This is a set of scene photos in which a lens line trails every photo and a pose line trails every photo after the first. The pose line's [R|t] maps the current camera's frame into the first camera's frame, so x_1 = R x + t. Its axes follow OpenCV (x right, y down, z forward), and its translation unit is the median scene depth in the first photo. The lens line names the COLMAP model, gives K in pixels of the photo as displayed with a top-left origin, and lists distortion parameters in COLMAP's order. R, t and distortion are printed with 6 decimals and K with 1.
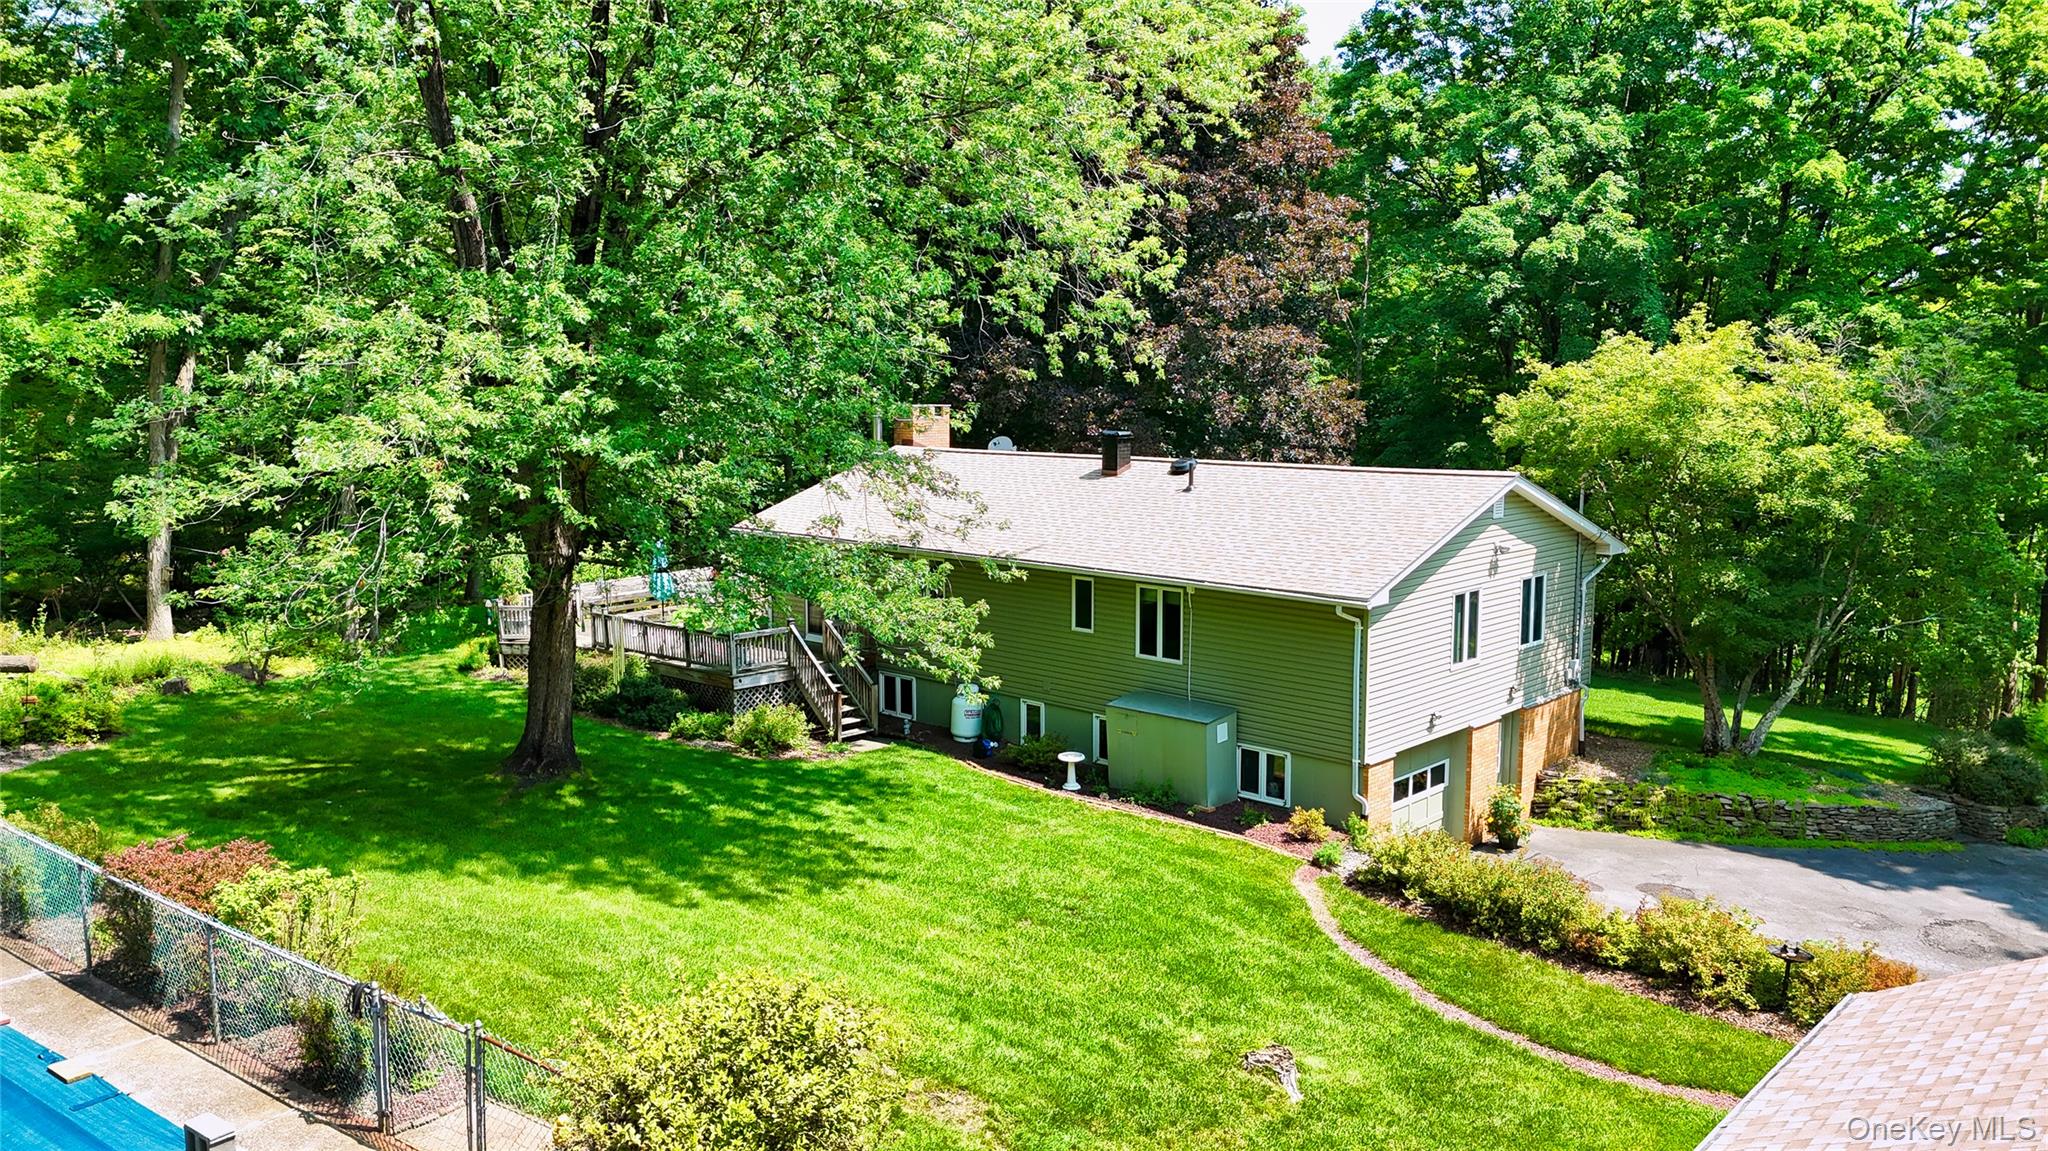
lens RADIAL K [[1485.7, 0, 1024.0], [0, 1485.7, 575.5], [0, 0, 1]] dist [0.176251, -0.545611]
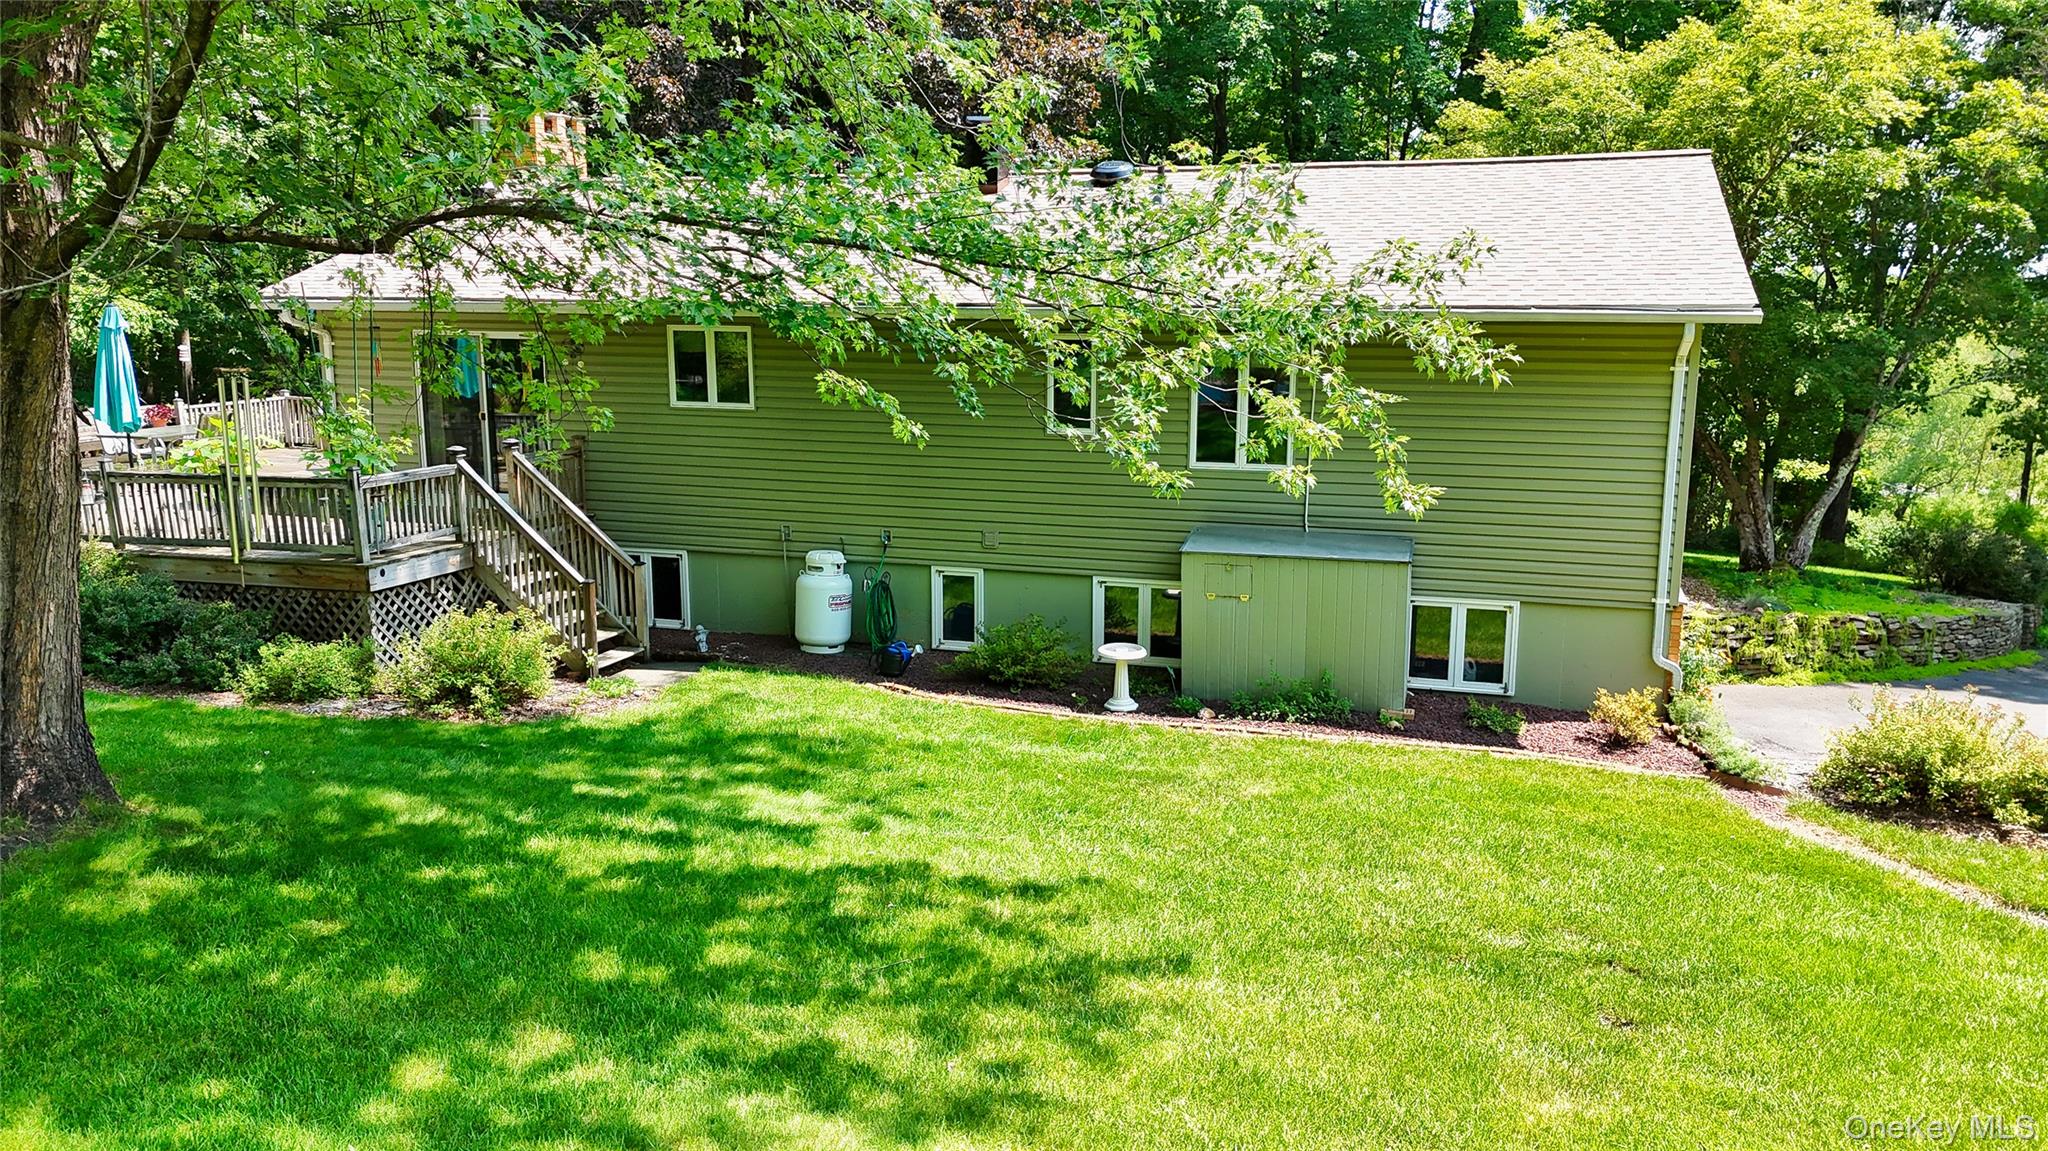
lens RADIAL K [[1485.7, 0, 1024.0], [0, 1485.7, 575.5], [0, 0, 1]] dist [0.176251, -0.545611]
pose [[0.904344, -0.076674, 0.419861, -0.229039], [0.053030, 0.996294, 0.067719, 0.054647], [-0.423498, -0.038976, 0.905058, 0.520165]]
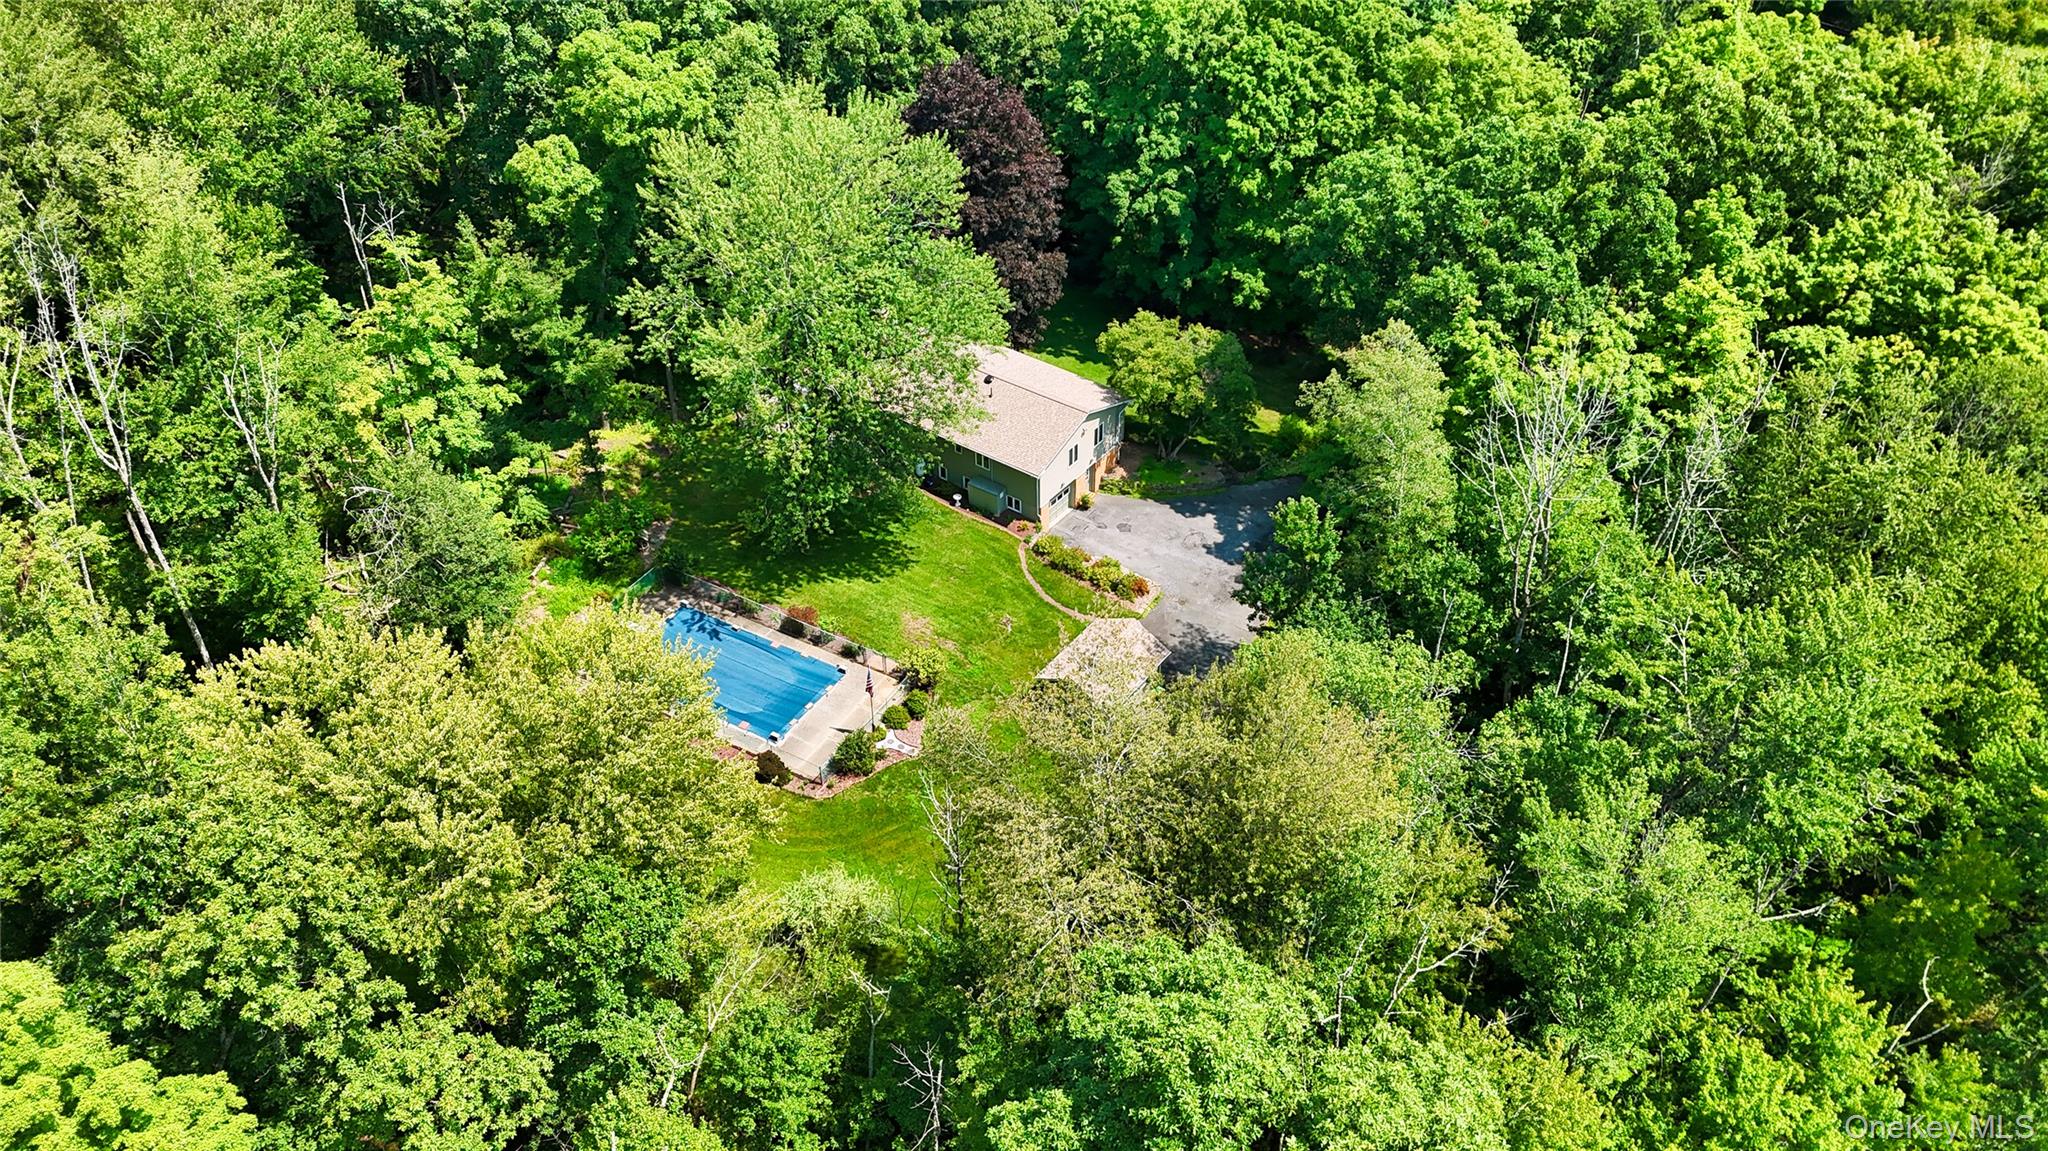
lens RADIAL K [[1485.7, 0, 1024.0], [0, 1485.7, 575.5], [0, 0, 1]] dist [0.176251, -0.545611]
pose [[0.992774, -0.075409, 0.093340, -0.142664], [0.016422, 0.855928, 0.516835, -1.434831], [-0.118866, -0.511568, 0.850981, -1.920681]]
